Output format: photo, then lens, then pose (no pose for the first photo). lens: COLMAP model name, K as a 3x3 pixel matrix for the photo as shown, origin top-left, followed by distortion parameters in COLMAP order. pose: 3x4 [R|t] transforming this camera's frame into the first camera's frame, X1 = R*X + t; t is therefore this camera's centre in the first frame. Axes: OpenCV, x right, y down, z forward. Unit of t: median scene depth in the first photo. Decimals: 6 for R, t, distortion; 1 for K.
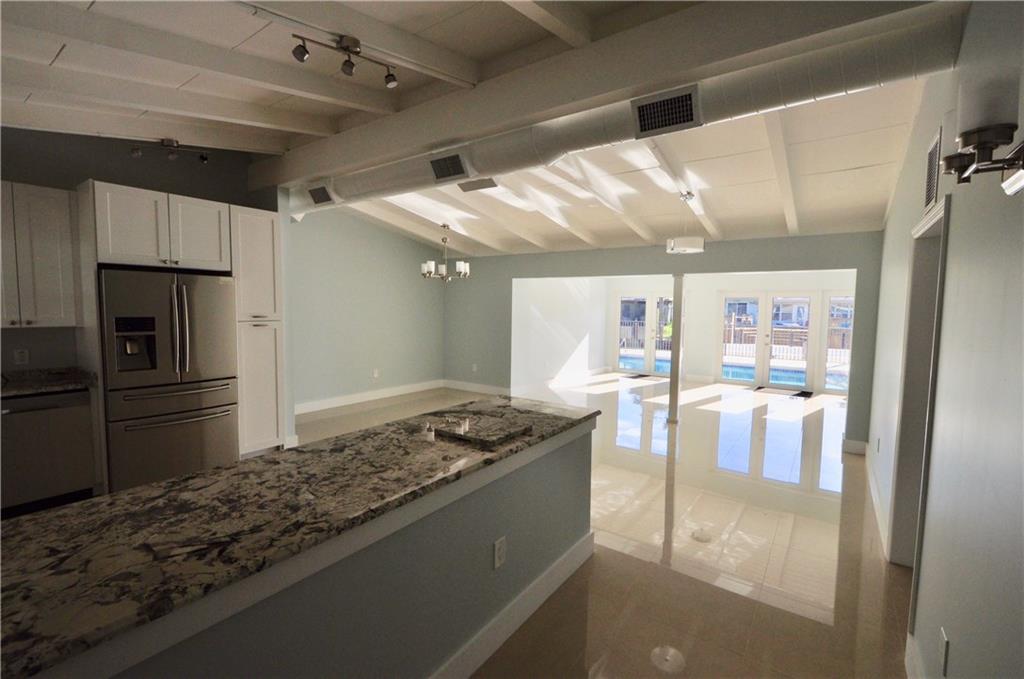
lens RADIAL K [[448.8, 0, 515.5], [0, 448.8, 338.3], [0, 0, 1]] dist [0.002089, -0.006503]
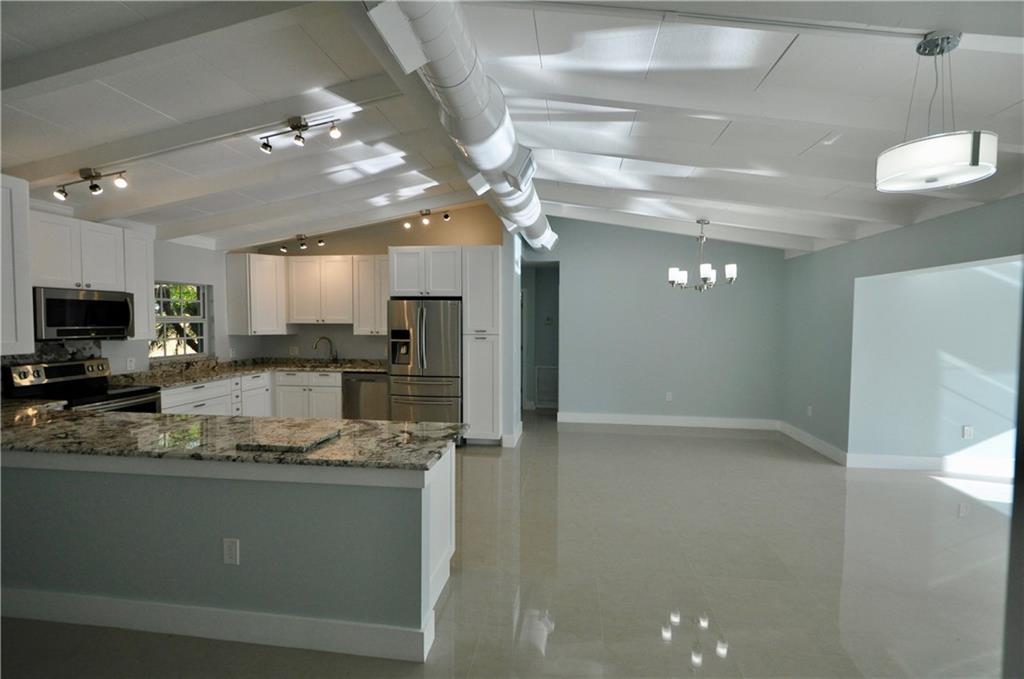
lens RADIAL K [[448.8, 0, 515.5], [0, 448.8, 338.3], [0, 0, 1]] dist [0.002089, -0.006503]
pose [[0.466619, 0.023425, -0.884148, 1.315933], [-0.061679, 0.998077, -0.006108, -0.061693], [0.882305, 0.057384, 0.467166, 1.150672]]
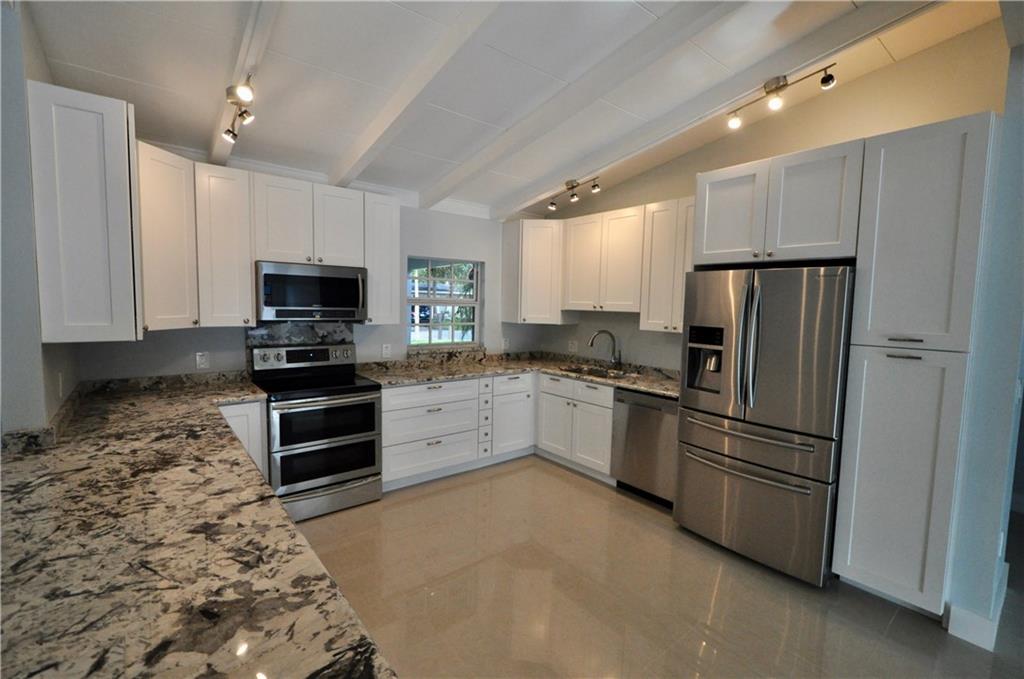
lens RADIAL K [[448.8, 0, 515.5], [0, 448.8, 338.3], [0, 0, 1]] dist [0.002089, -0.006503]
pose [[-0.263994, 0.054278, -0.962996, 0.077432], [-0.098264, 0.991707, 0.082834, -0.111096], [0.959506, 0.116495, -0.256471, 1.610855]]
